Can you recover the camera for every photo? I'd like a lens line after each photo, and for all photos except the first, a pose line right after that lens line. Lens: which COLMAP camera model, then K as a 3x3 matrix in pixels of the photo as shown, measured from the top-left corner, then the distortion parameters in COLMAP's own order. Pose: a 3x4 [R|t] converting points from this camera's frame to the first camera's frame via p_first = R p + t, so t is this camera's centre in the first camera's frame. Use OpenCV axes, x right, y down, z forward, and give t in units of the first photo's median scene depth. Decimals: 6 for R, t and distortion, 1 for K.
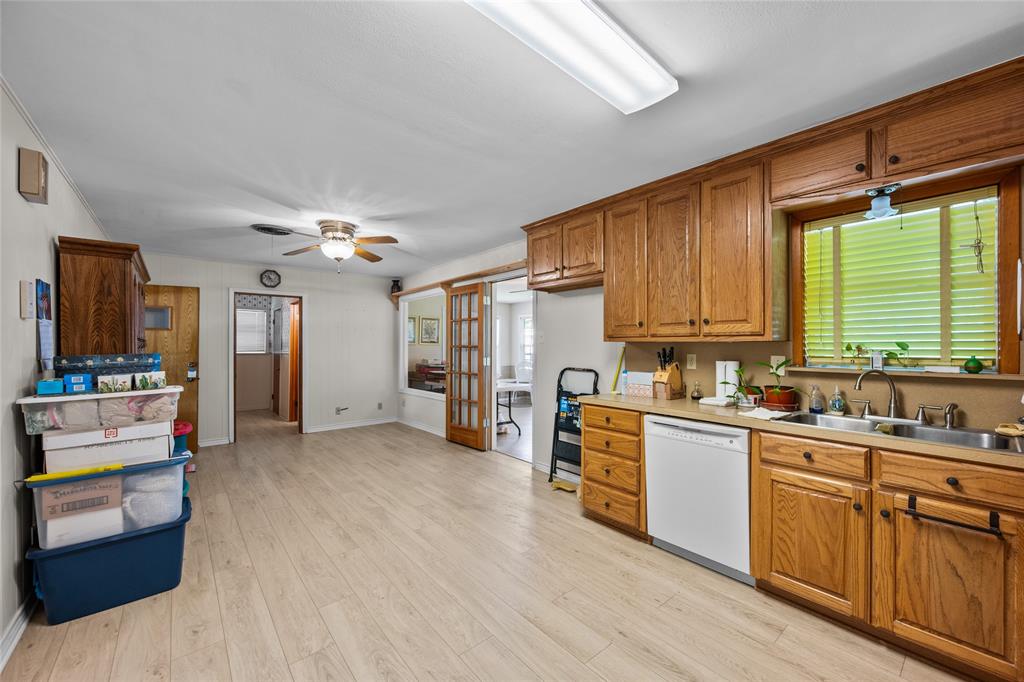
lens RADIAL K [[402.5, 0, 517.3], [0, 402.5, 344.1], [0, 0, 1]] dist [-0.001171, 0.000010]
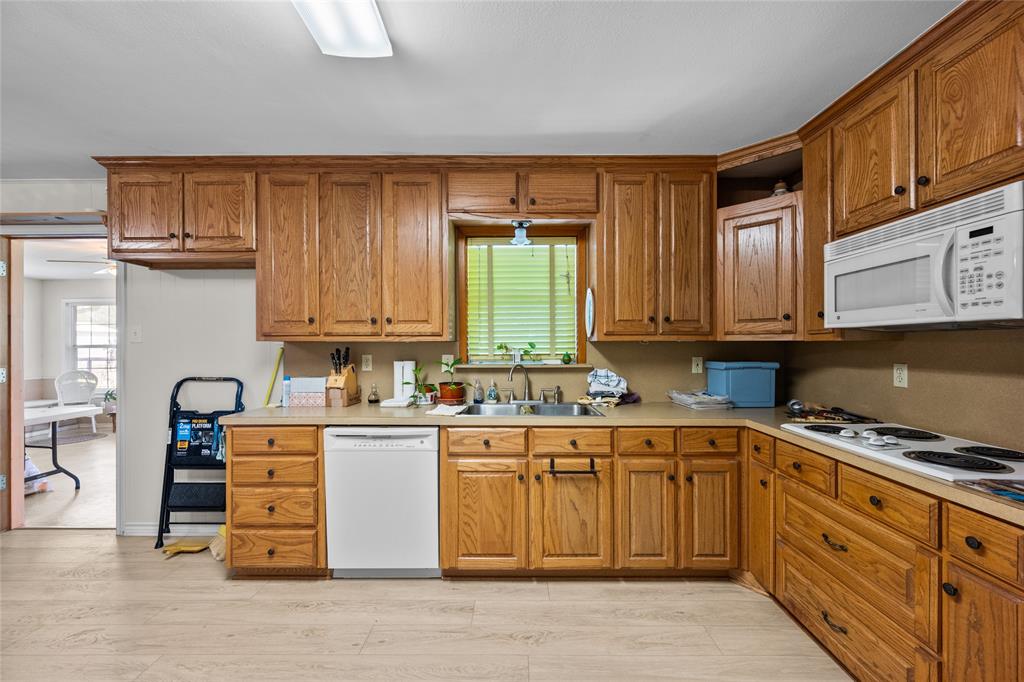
lens RADIAL K [[402.5, 0, 517.3], [0, 402.5, 344.1], [0, 0, 1]] dist [-0.001171, 0.000010]
pose [[0.647512, -0.002182, 0.762053, -0.067182], [0.001860, 0.999997, 0.001283, -0.000787], [-0.762053, 0.000587, 0.647514, 0.158905]]
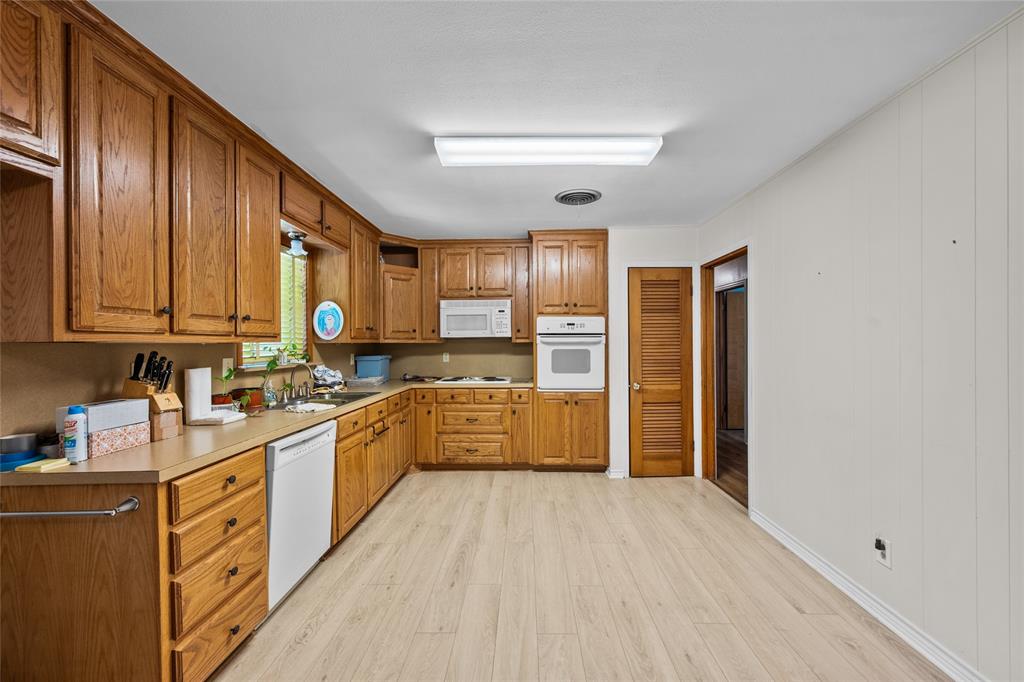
lens RADIAL K [[402.5, 0, 517.3], [0, 402.5, 344.1], [0, 0, 1]] dist [-0.001171, 0.000010]
pose [[-0.747749, 0.003011, 0.663974, -0.522295], [0.006399, 0.999976, 0.002671, -0.002678], [-0.663950, 0.006246, -0.747751, 1.342429]]
